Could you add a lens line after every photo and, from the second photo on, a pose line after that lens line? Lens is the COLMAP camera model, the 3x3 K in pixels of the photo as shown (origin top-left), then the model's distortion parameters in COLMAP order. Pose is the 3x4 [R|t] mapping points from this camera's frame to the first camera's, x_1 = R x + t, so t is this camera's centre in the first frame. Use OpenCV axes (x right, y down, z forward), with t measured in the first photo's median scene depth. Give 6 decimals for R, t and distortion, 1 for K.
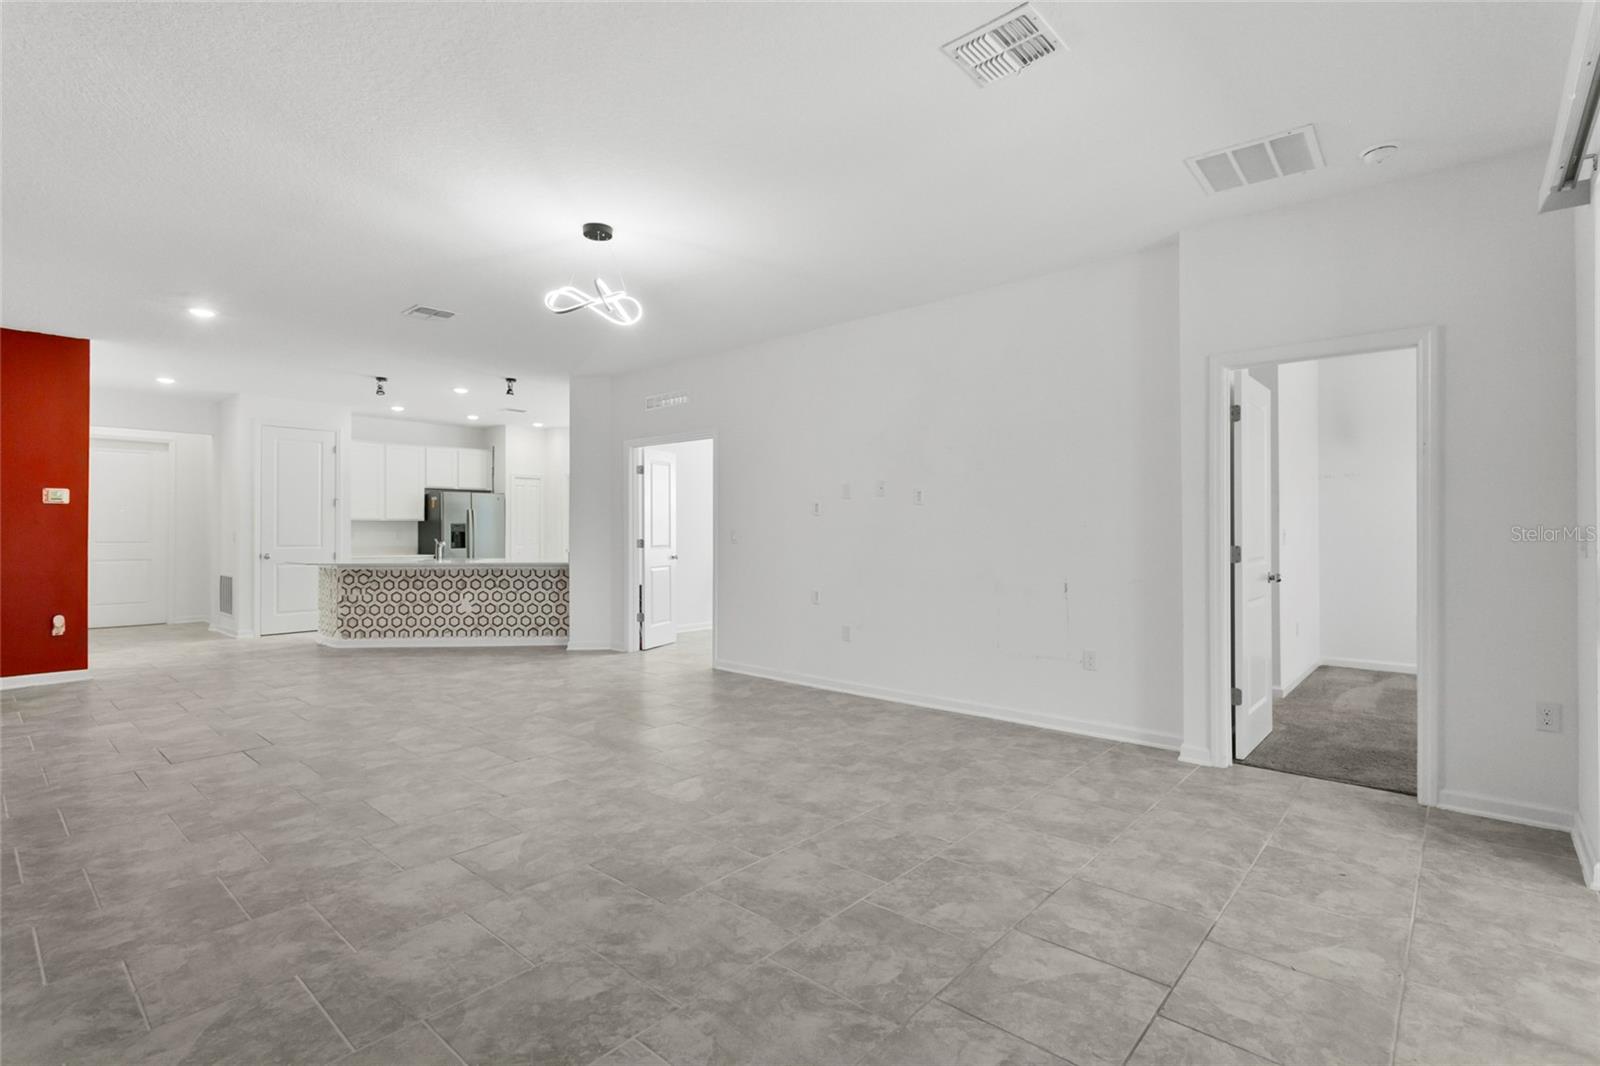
lens RADIAL K [[758.3, 0, 806.8], [0, 758.3, 526.2], [0, 0, 1]] dist [-0.000281, 0.001281]
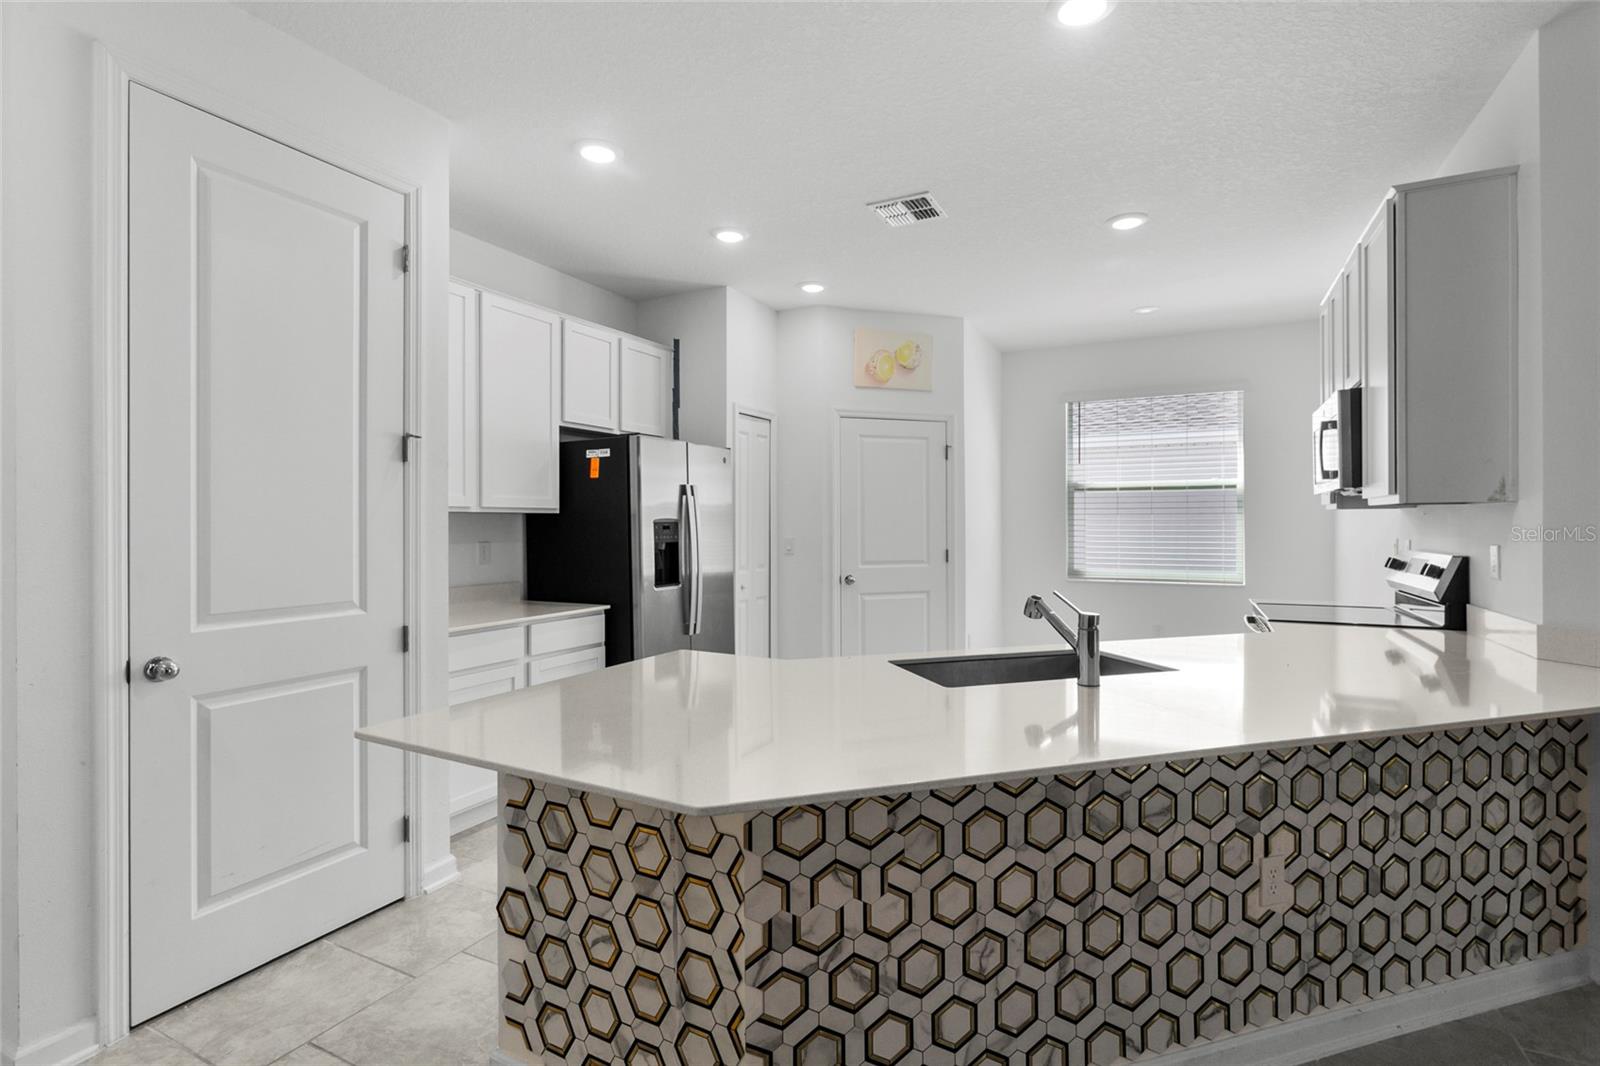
lens RADIAL K [[758.3, 0, 802.5], [0, 758.3, 522.3], [0, 0, 1]] dist [-0.000281, 0.001281]
pose [[0.968344, 0.000209, 0.249619, -0.647195], [-0.001294, 0.999990, 0.004183, -0.006125], [-0.249616, -0.004374, 0.968335, 0.815366]]
